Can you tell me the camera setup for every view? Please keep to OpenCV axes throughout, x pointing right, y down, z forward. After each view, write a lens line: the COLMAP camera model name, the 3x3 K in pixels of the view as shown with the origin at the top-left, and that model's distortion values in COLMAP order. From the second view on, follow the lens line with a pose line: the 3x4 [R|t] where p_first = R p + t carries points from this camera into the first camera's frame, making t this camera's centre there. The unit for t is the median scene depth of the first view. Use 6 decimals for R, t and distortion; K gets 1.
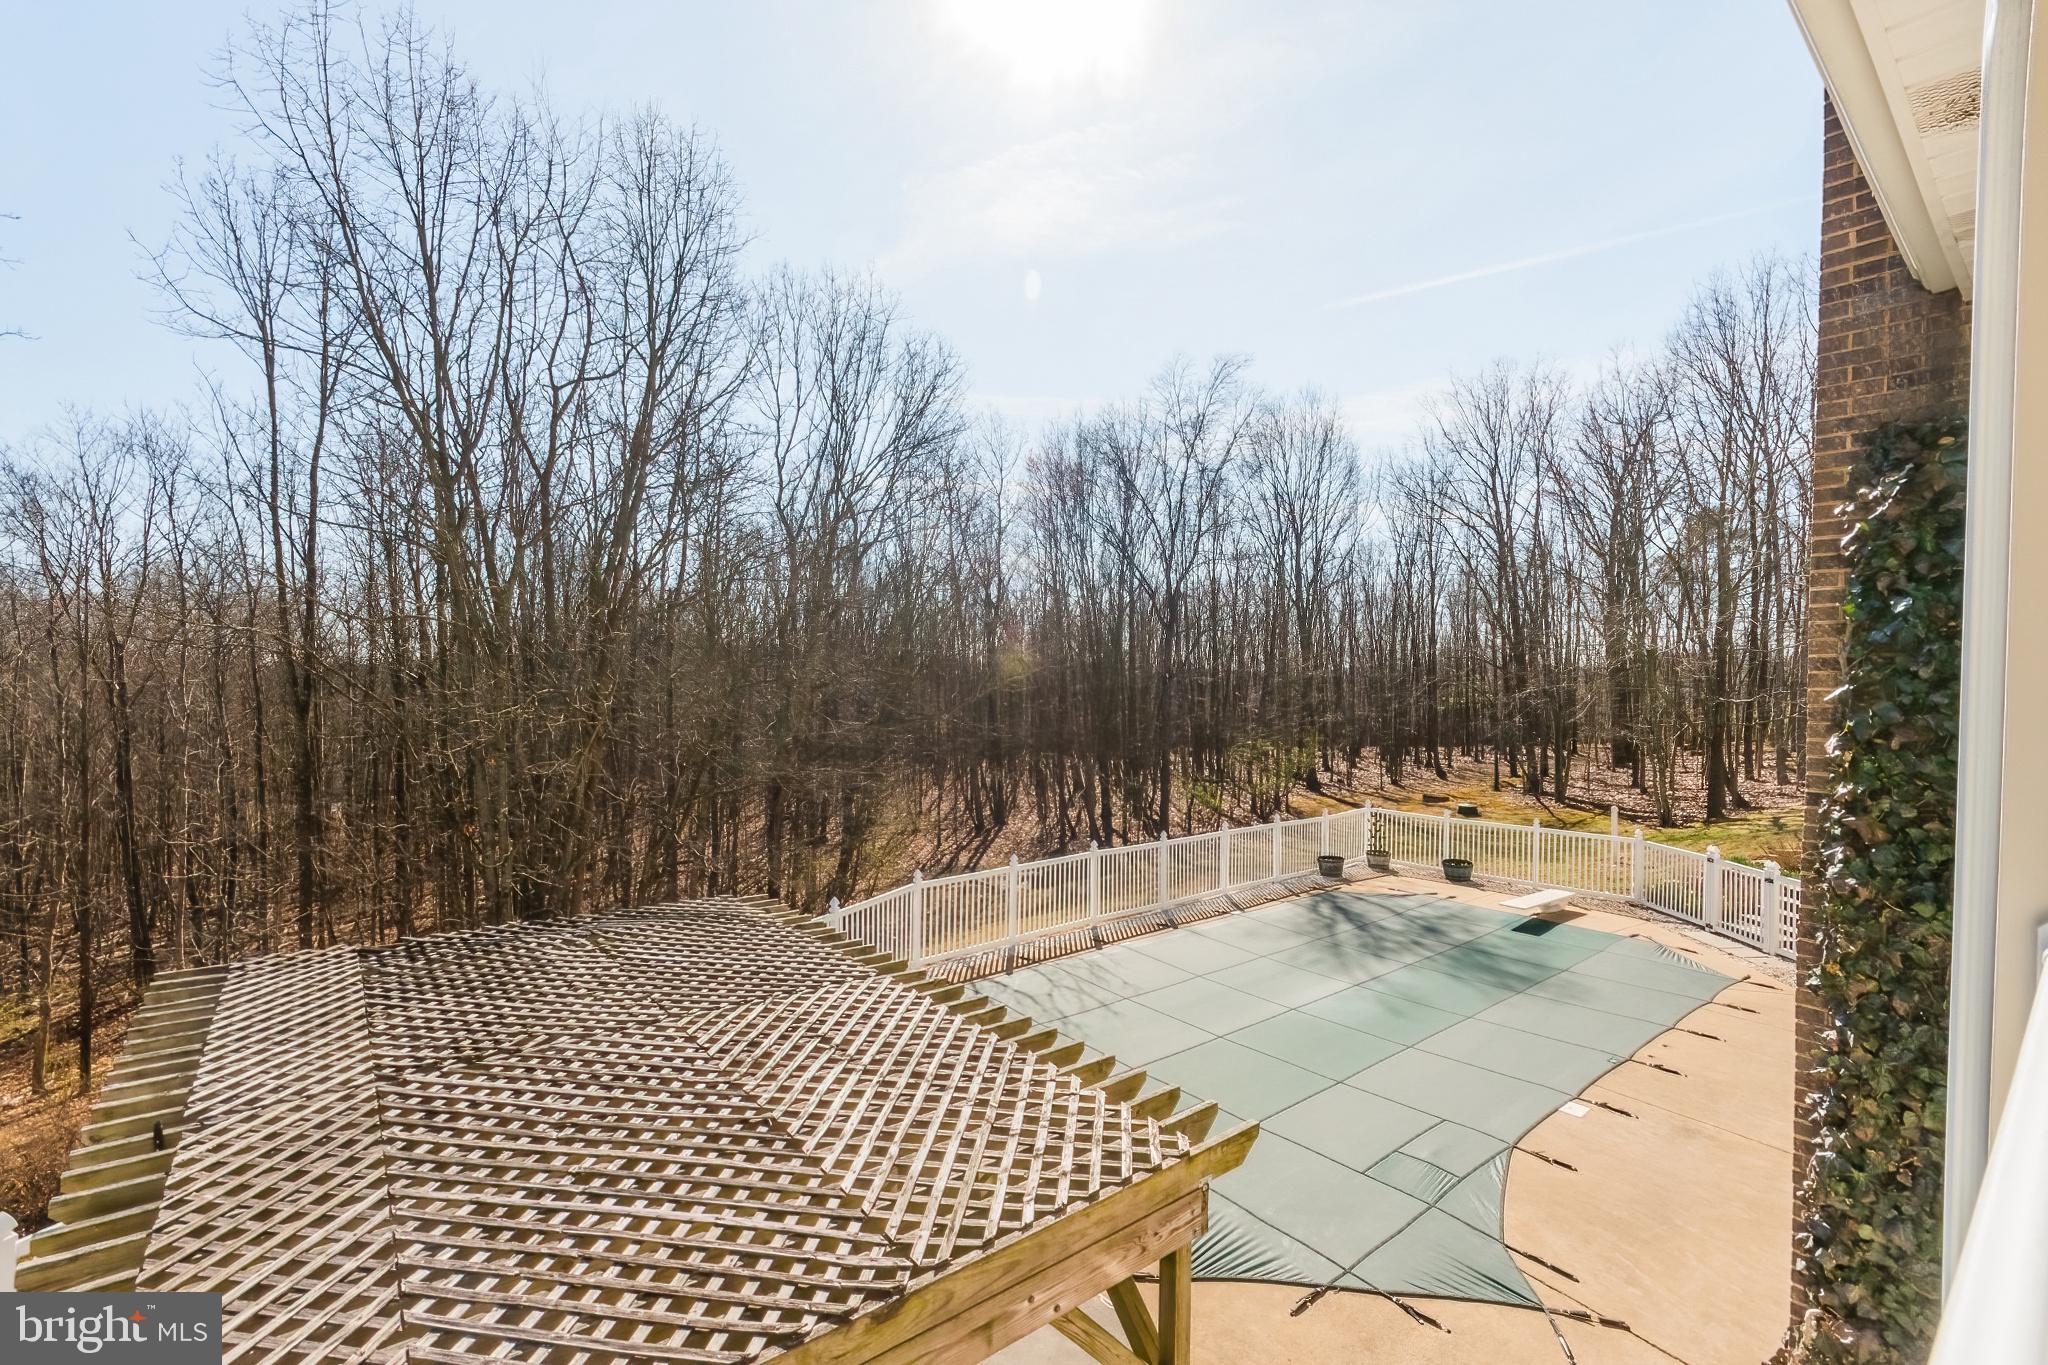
lens RADIAL K [[905.4, 0, 1024.6], [0, 905.4, 690.6], [0, 0, 1]] dist [0.002578, 0.000293]
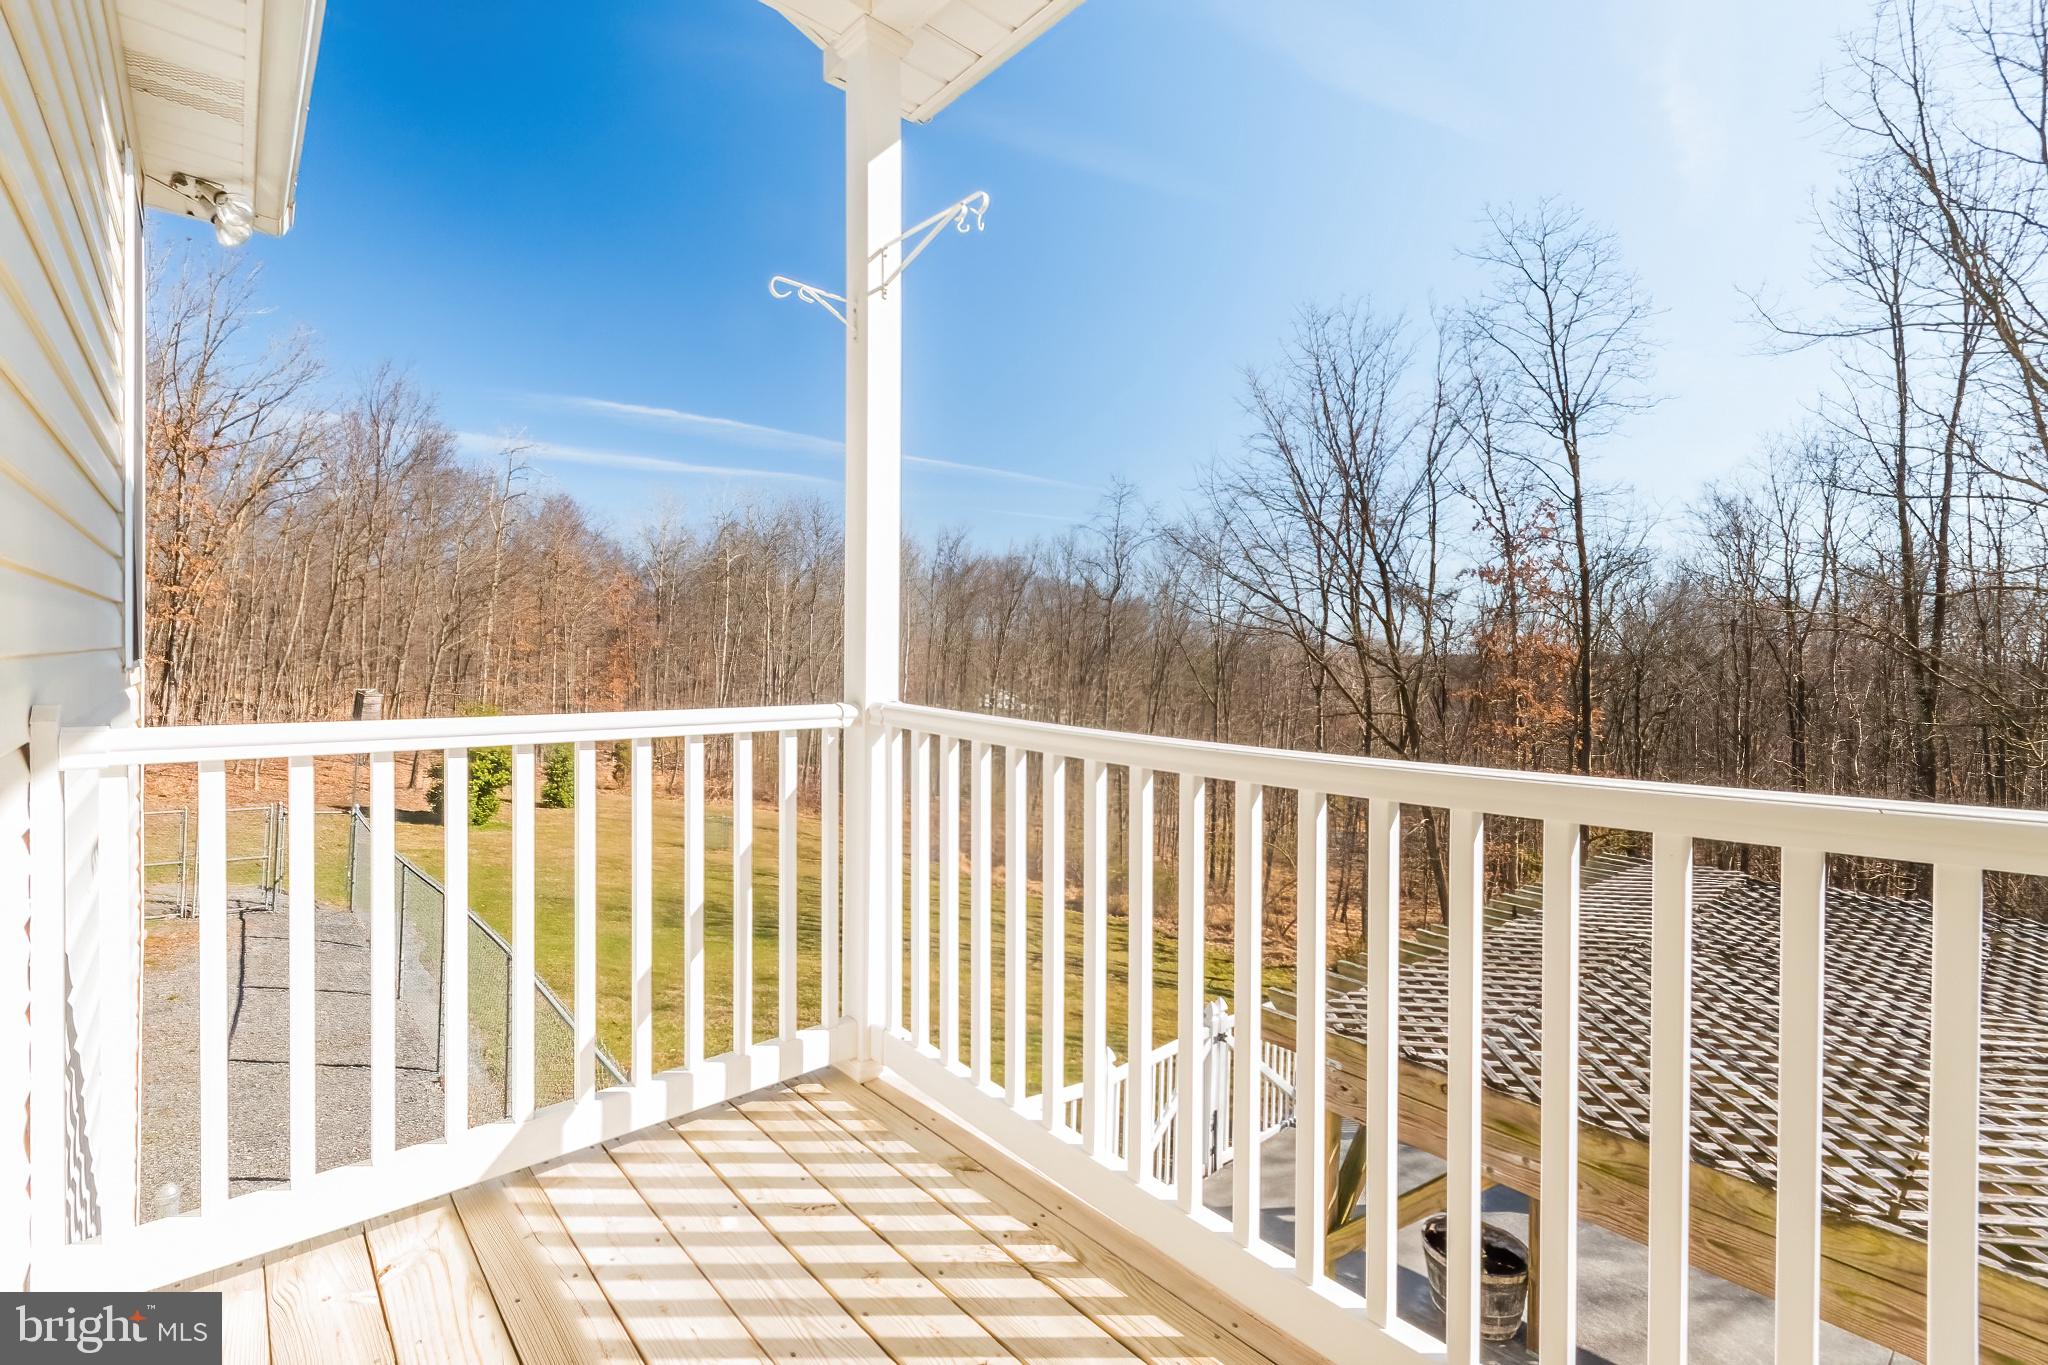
lens RADIAL K [[905.4, 0, 1024.6], [0, 905.4, 690.6], [0, 0, 1]] dist [0.002578, 0.000293]
pose [[0.044464, 0.024801, -0.998703, 0.225486], [-0.023939, 0.999431, 0.023754, 0.026978], [0.998724, 0.022852, 0.045033, 0.015226]]
